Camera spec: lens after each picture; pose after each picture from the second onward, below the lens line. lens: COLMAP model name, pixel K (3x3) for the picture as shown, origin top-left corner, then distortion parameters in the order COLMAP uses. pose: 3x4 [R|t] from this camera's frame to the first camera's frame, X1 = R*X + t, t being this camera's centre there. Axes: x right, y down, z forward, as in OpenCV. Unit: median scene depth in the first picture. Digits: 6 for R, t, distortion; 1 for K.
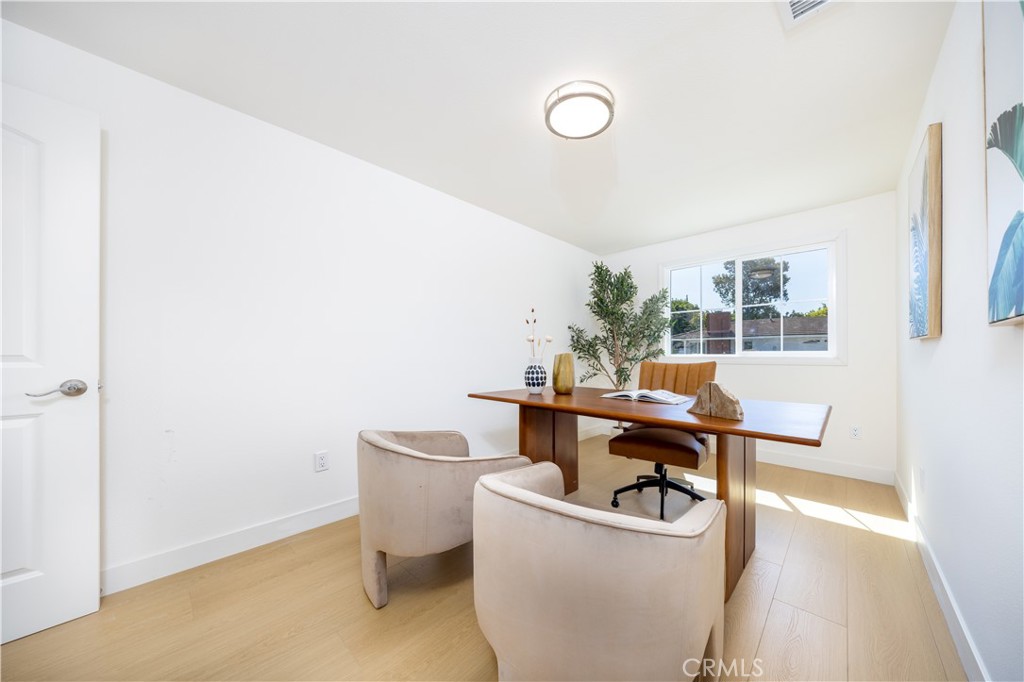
lens RADIAL K [[345.6, 0, 518.2], [0, 345.6, 355.9], [0, 0, 1]] dist [-0.000390, -0.000035]
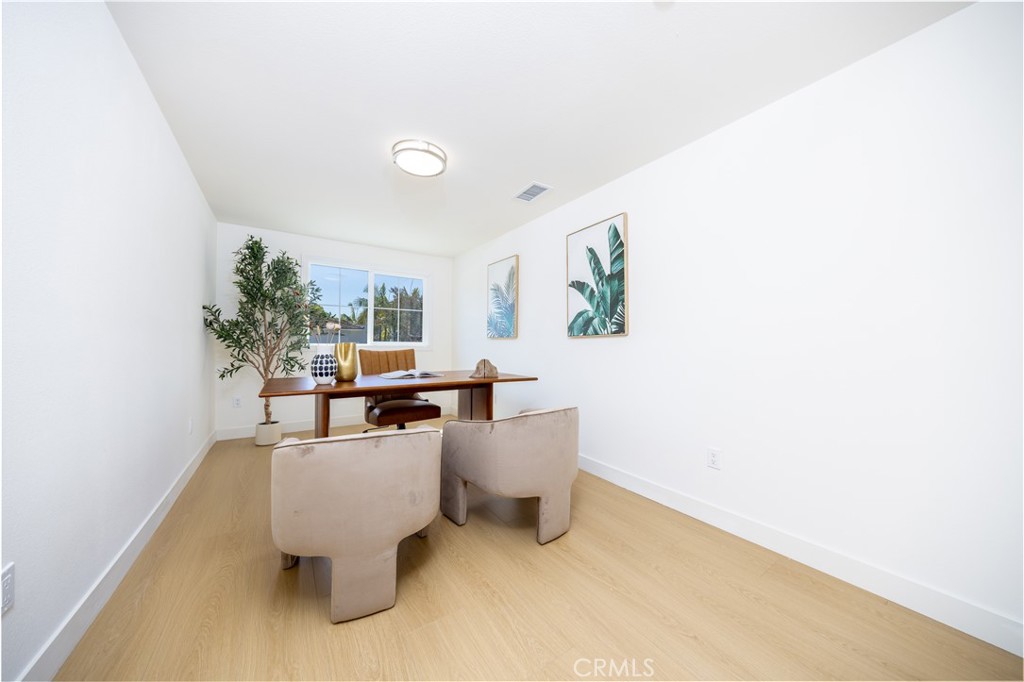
lens RADIAL K [[345.6, 0, 514.2], [0, 345.6, 342.0], [0, 0, 1]] dist [-0.000390, -0.000035]
pose [[0.209102, 0.011451, 0.977827, -0.771065], [-0.001668, 0.999934, -0.011353, 0.003238], [-0.977892, 0.000743, 0.209107, 0.282264]]
